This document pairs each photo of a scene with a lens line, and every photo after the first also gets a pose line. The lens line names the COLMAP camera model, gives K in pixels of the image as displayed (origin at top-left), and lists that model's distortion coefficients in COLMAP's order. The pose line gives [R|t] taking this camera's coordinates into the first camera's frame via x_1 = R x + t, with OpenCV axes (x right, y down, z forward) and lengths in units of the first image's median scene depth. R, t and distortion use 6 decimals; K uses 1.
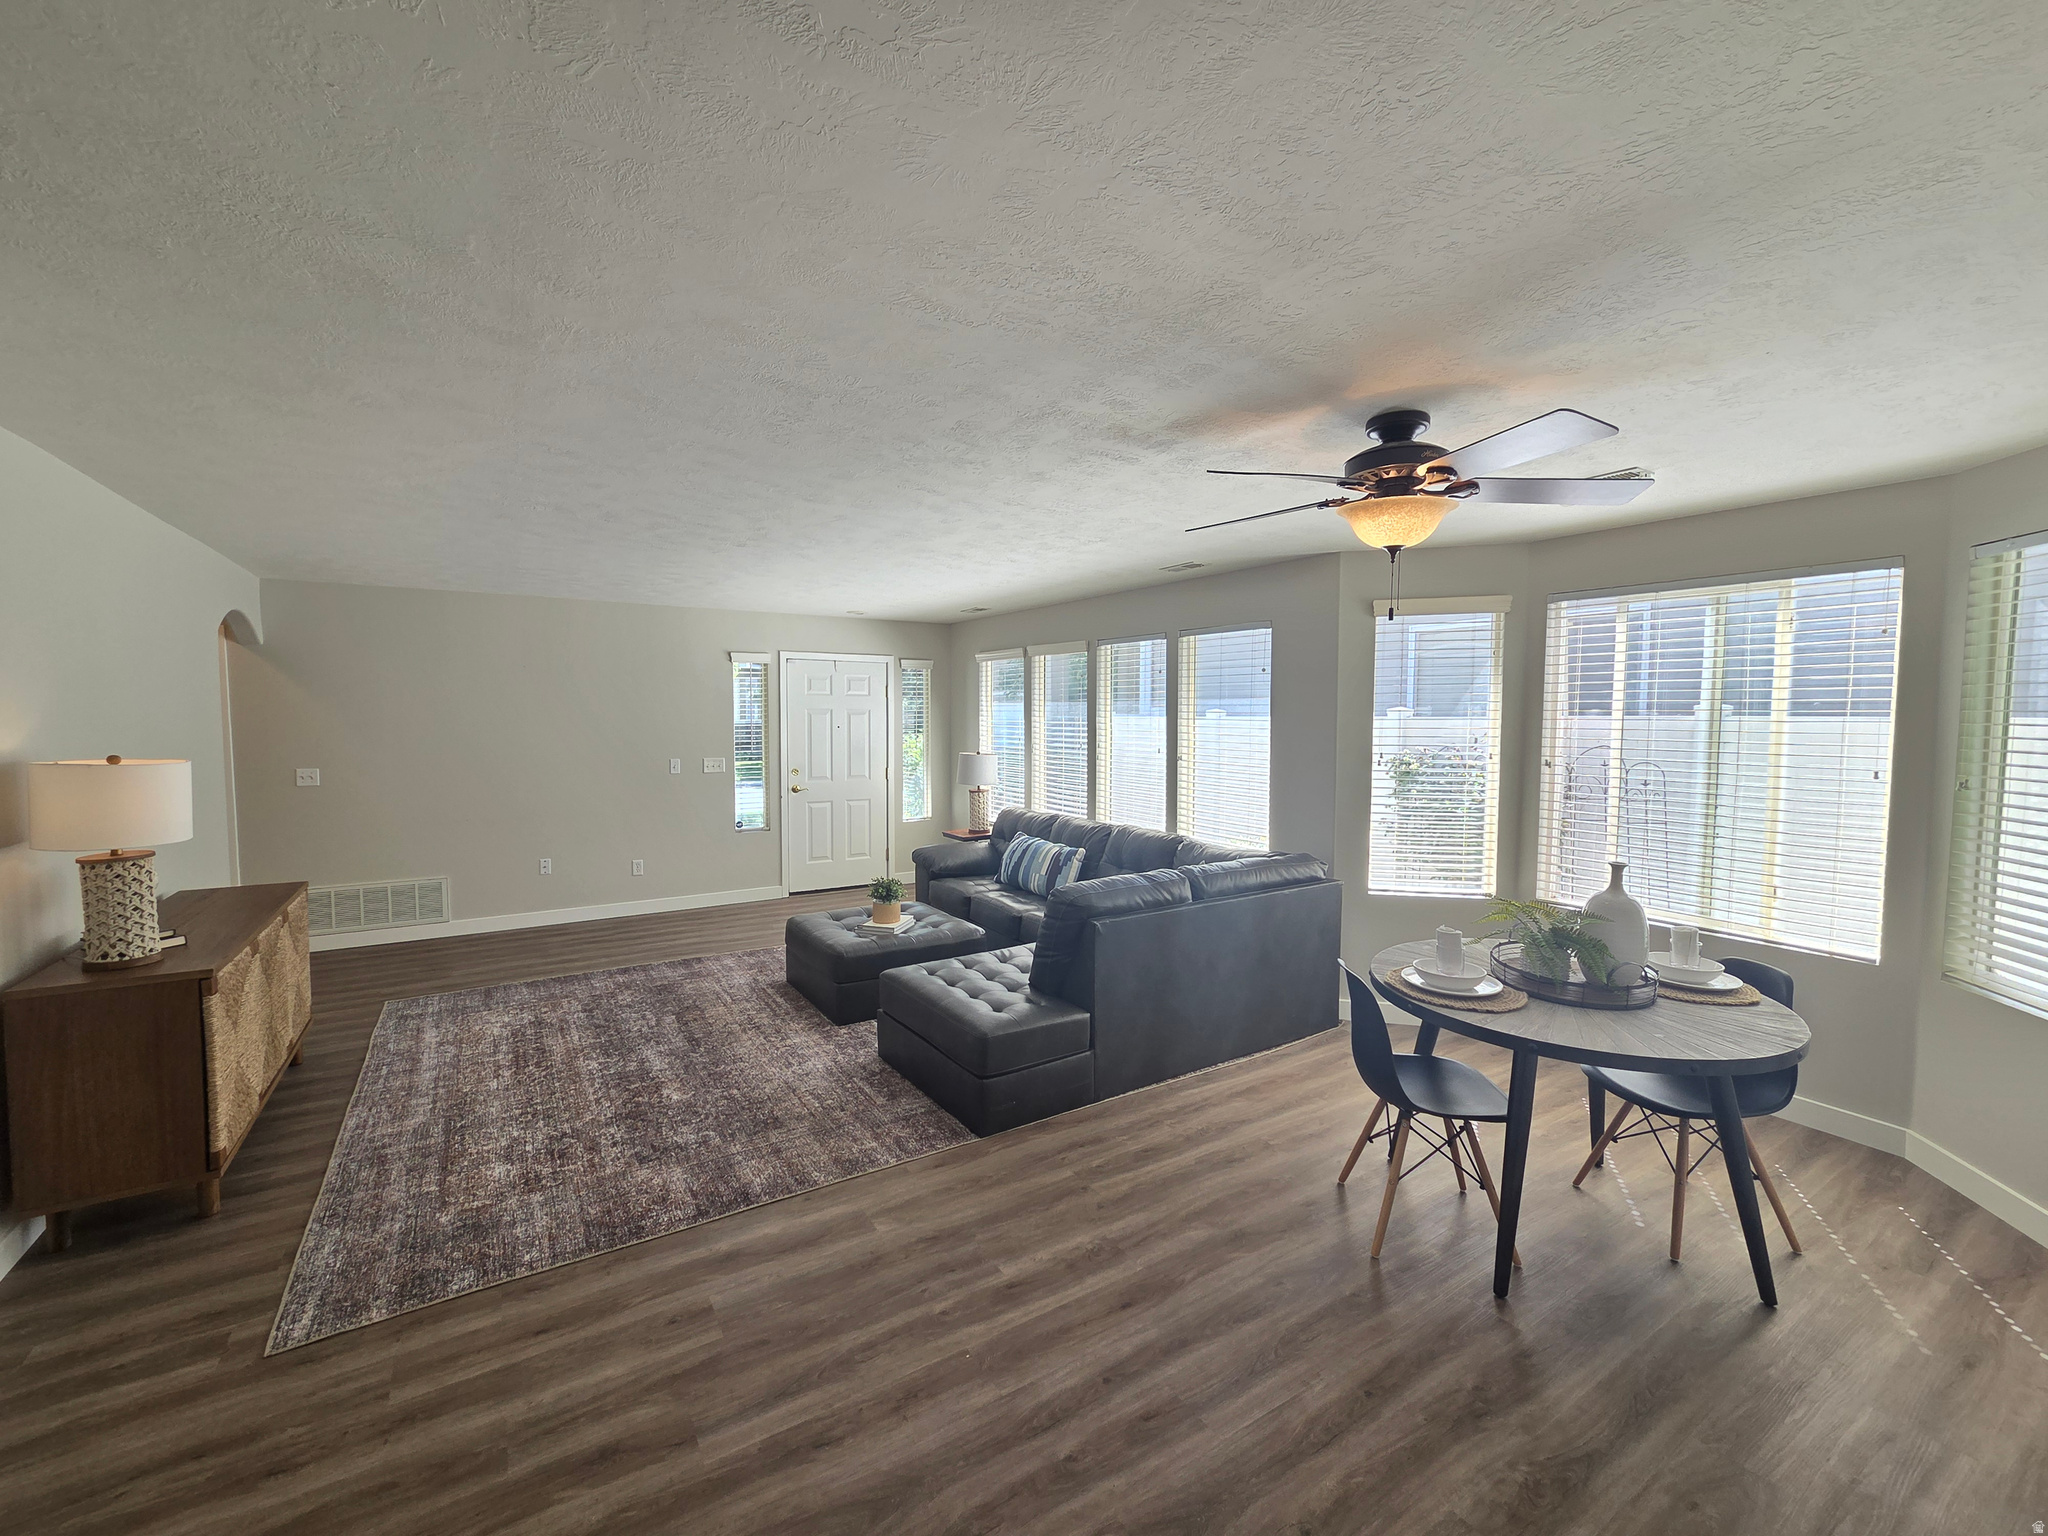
lens RADIAL K [[841.1, 0, 1024.1], [0, 841.1, 755.9], [0, 0, 1]] dist [0.001289, 0.001566]
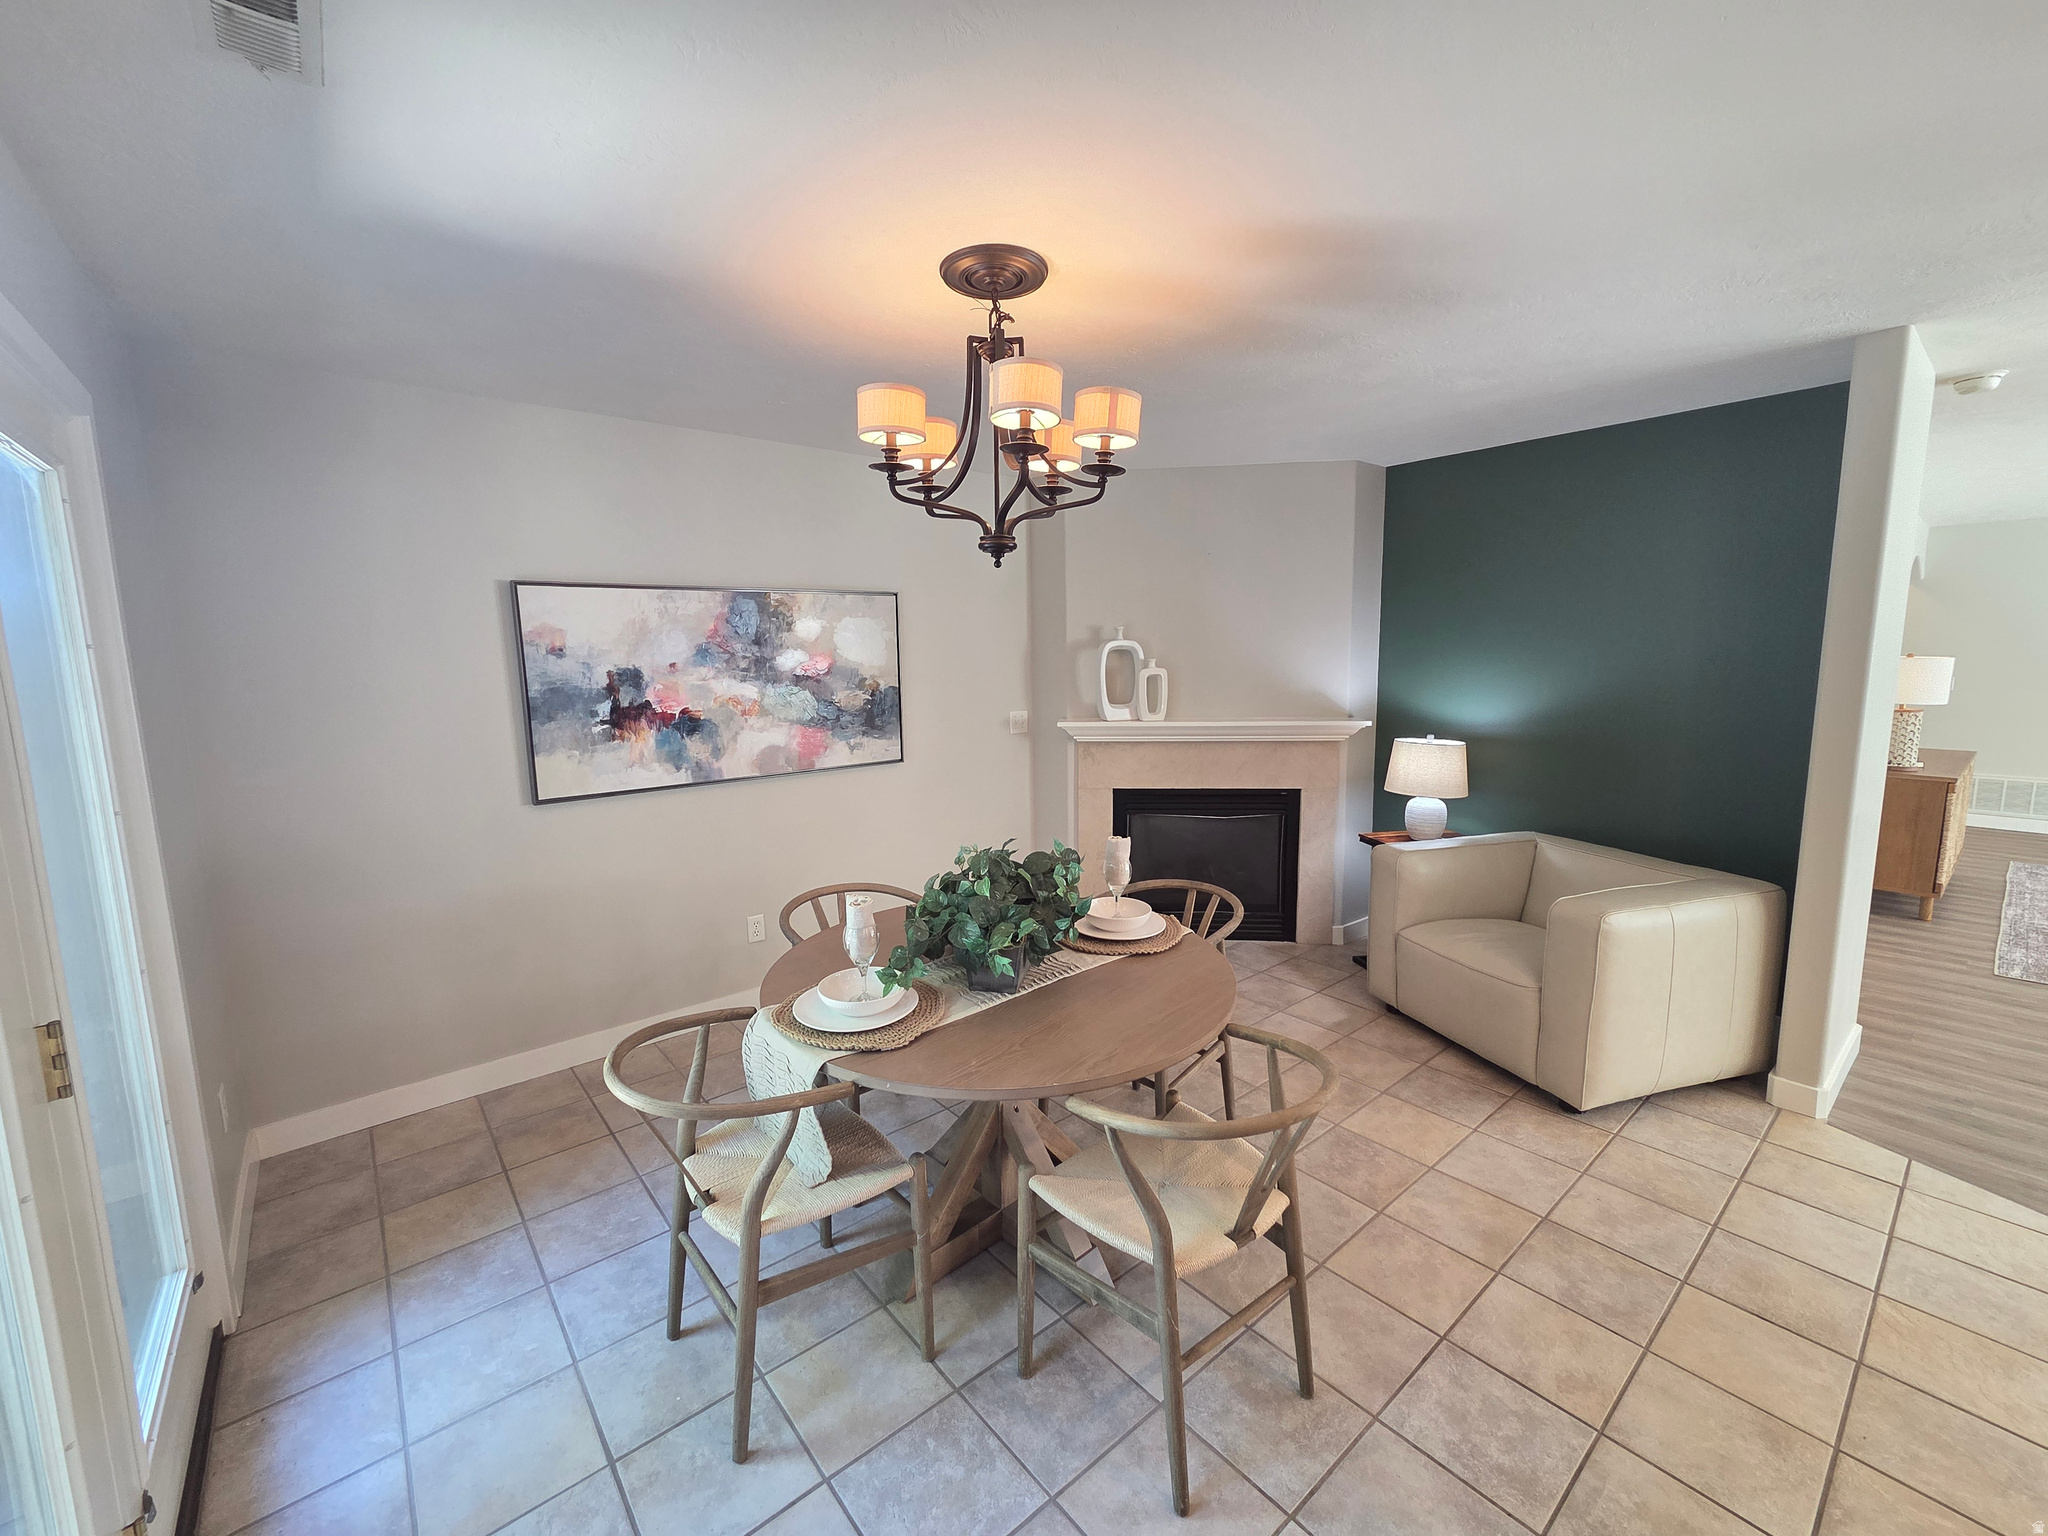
lens RADIAL K [[841.1, 0, 1022.7], [0, 841.1, 763.7], [0, 0, 1]] dist [0.001289, 0.001566]
pose [[0.128499, 0.124751, -0.983832, 0.294791], [-0.032419, 0.992055, 0.121559, 0.045289], [0.991180, 0.016274, 0.131523, -0.676752]]
